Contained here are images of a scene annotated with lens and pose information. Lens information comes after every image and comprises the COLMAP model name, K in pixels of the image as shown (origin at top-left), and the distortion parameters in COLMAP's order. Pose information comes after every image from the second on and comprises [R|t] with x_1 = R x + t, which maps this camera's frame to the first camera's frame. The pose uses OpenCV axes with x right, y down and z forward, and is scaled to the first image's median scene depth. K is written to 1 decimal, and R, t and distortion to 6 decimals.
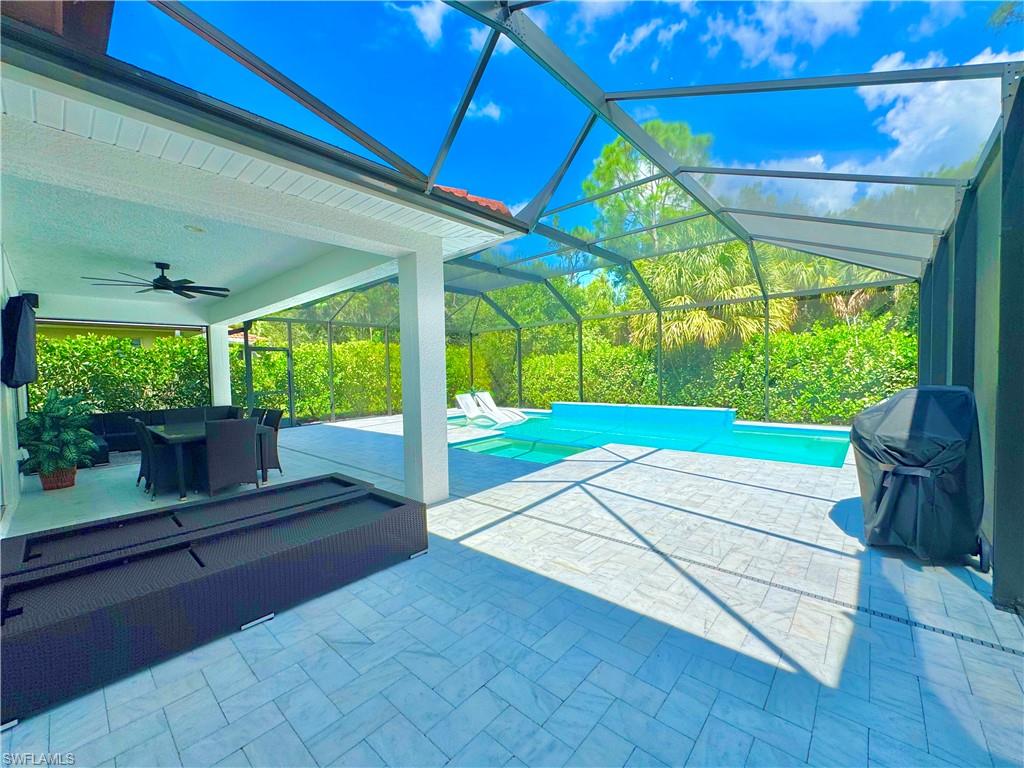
lens RADIAL K [[411.1, 0, 511.9], [0, 411.1, 384.3], [0, 0, 1]] dist [-0.000004, 0.000019]
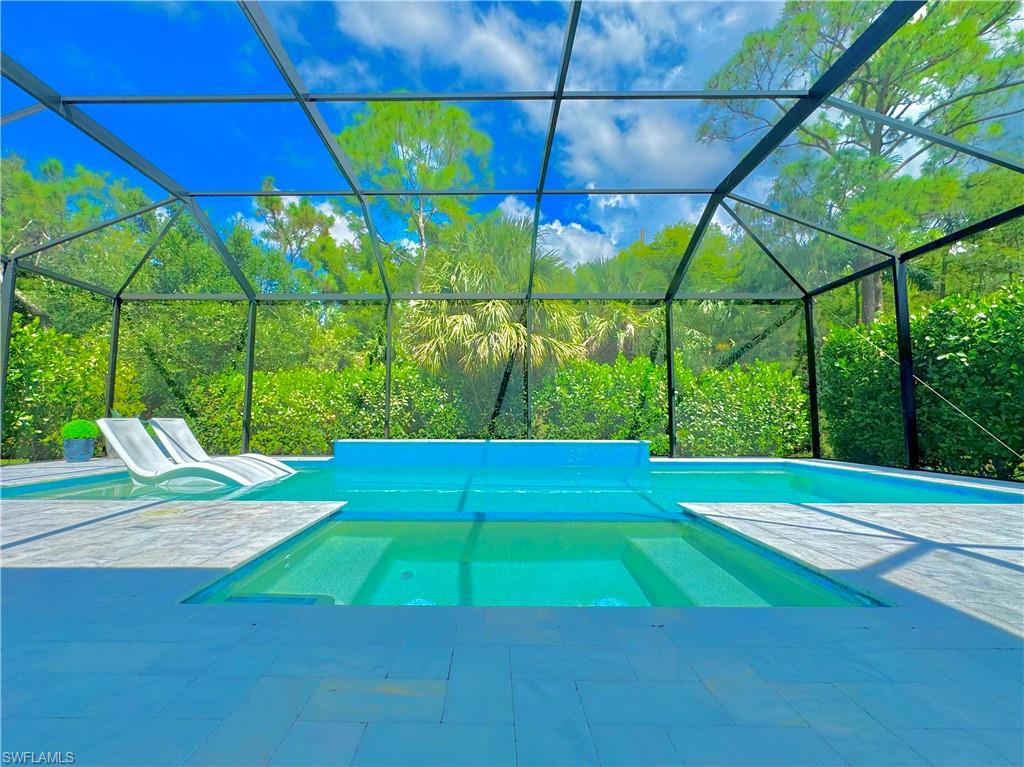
lens RADIAL K [[448.2, 0, 485.3], [0, 448.2, 385.0], [0, 0, 1]] dist [-0.000299, 0.000142]
pose [[0.757391, 0.078721, 0.648199, -0.142336], [0.002451, 0.992356, -0.123382, 0.047854], [-0.652957, 0.095037, 0.751409, 0.471790]]
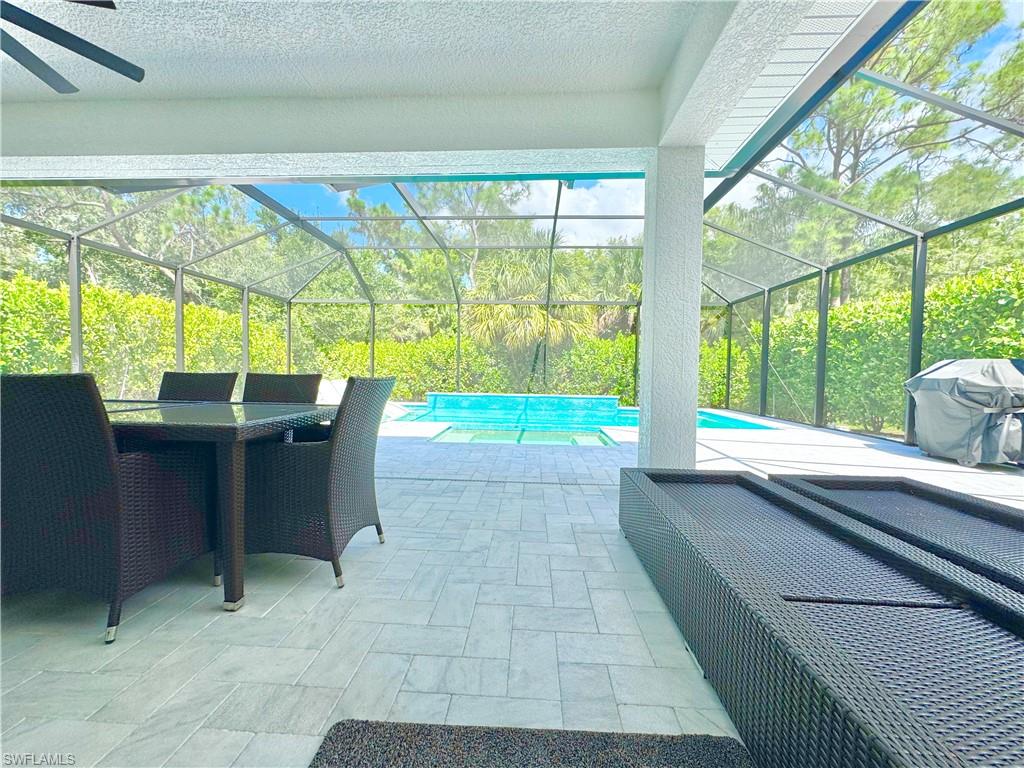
lens RADIAL K [[409.5, 0, 511.1], [0, 409.5, 385.6], [0, 0, 1]] dist [-0.001282, 0.000127]
pose [[0.780145, 0.017931, 0.625341, -0.328842], [-0.013829, 0.999839, -0.011416, 0.038568], [-0.625445, 0.000258, 0.780268, 0.230974]]
